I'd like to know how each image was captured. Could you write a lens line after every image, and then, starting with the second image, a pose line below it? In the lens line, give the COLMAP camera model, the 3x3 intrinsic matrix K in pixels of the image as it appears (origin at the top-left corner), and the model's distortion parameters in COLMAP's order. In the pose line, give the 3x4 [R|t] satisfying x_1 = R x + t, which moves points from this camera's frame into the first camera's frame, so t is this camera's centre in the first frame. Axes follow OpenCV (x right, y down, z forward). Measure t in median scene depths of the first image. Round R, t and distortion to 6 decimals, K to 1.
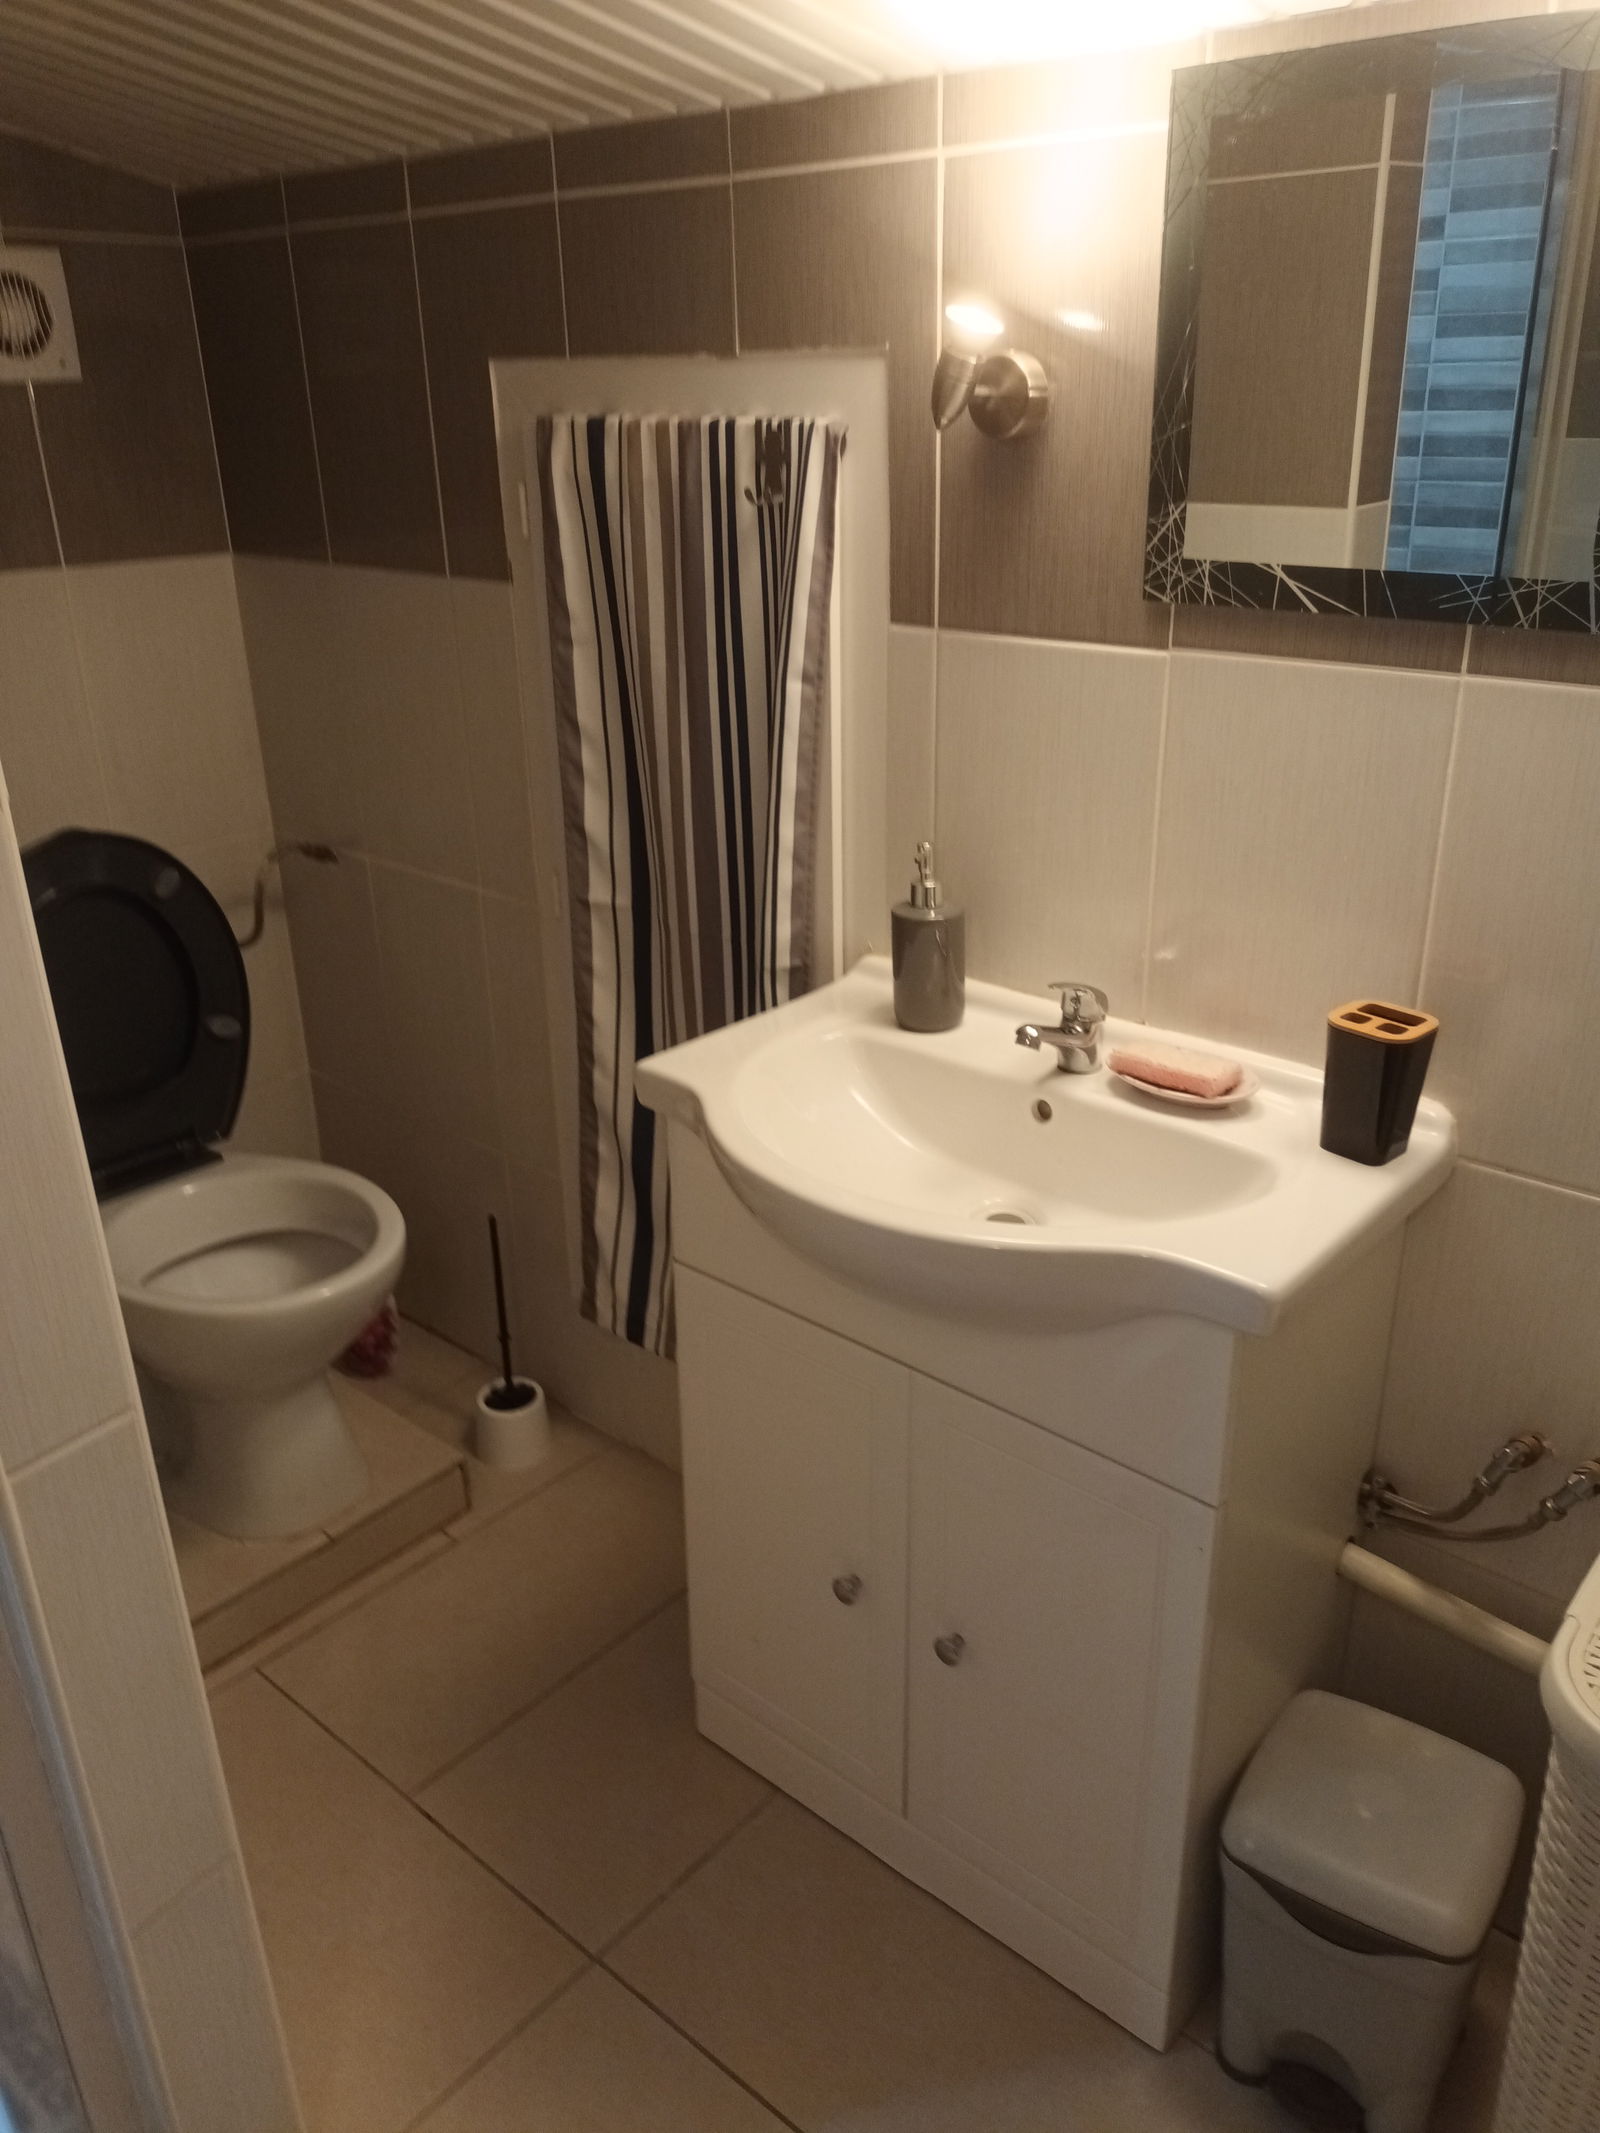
lens RADIAL K [[1615.4, 0, 797.8], [0, 1615.4, 1059.9], [0, 0, 1]] dist [0.006902, -0.010758]
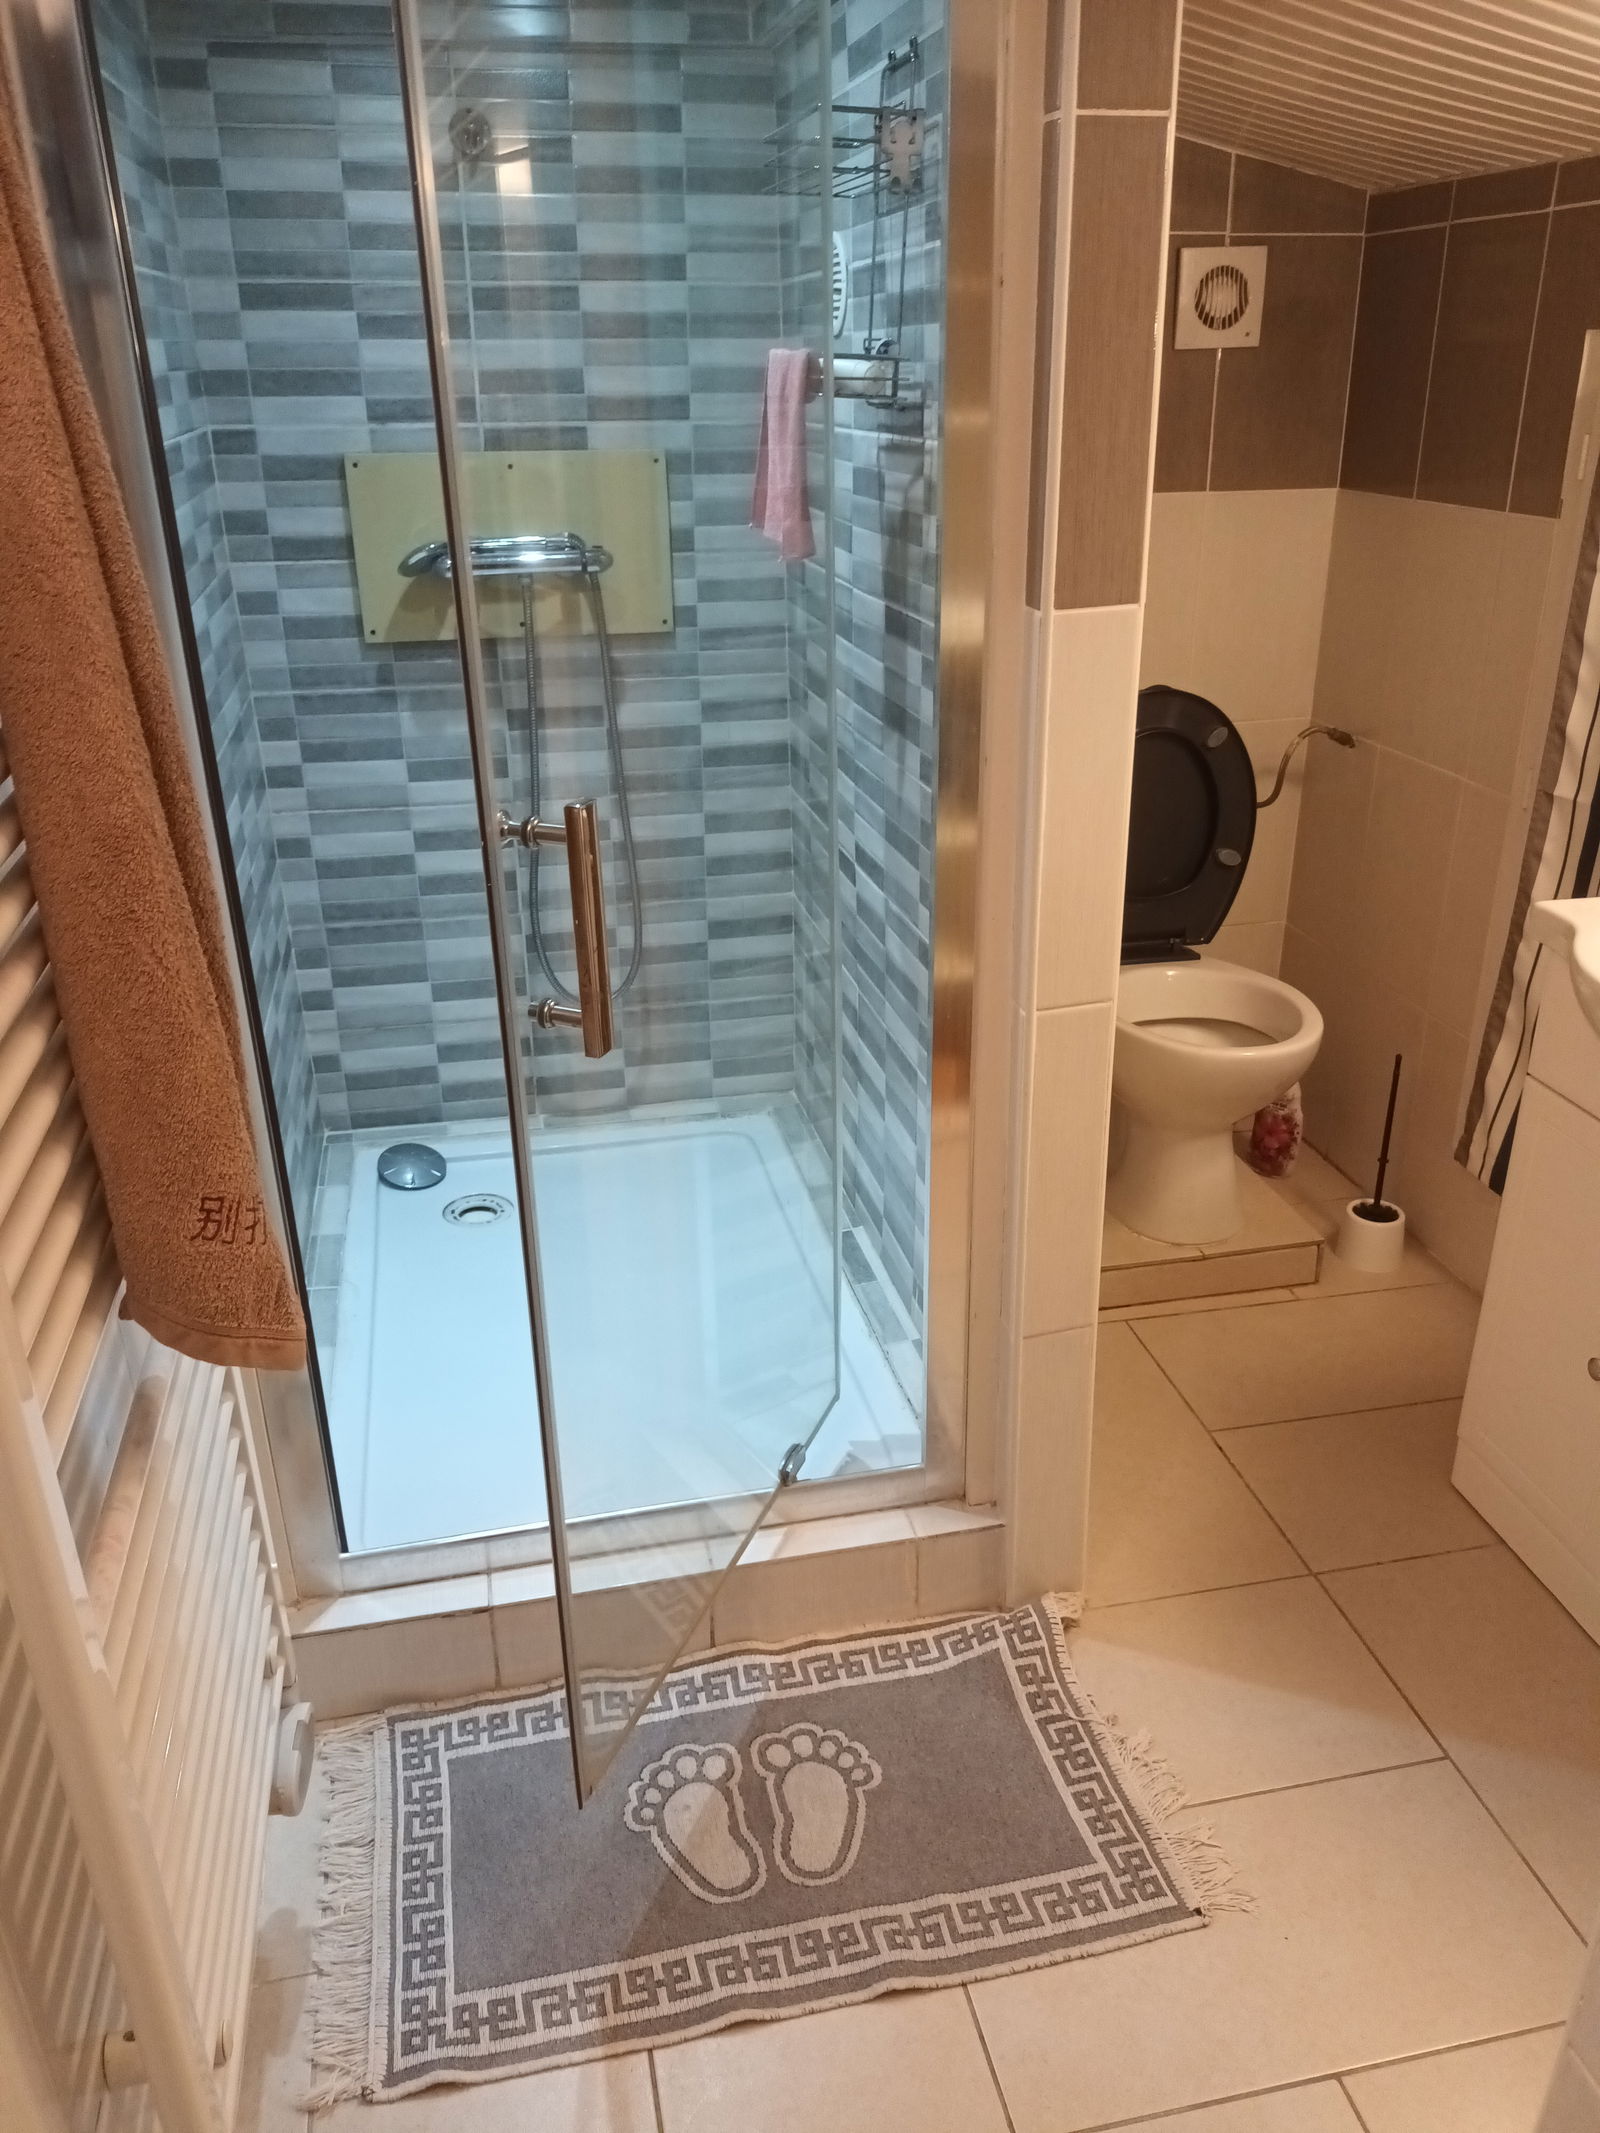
lens RADIAL K [[1615.4, 0, 808.9], [0, 1615.4, 1070.4], [0, 0, 1]] dist [0.006902, -0.010758]
pose [[0.803258, 0.248858, -0.541153, 0.110720], [-0.242194, 0.966501, 0.084961, 0.115281], [0.544168, 0.062818, 0.836621, -0.237539]]
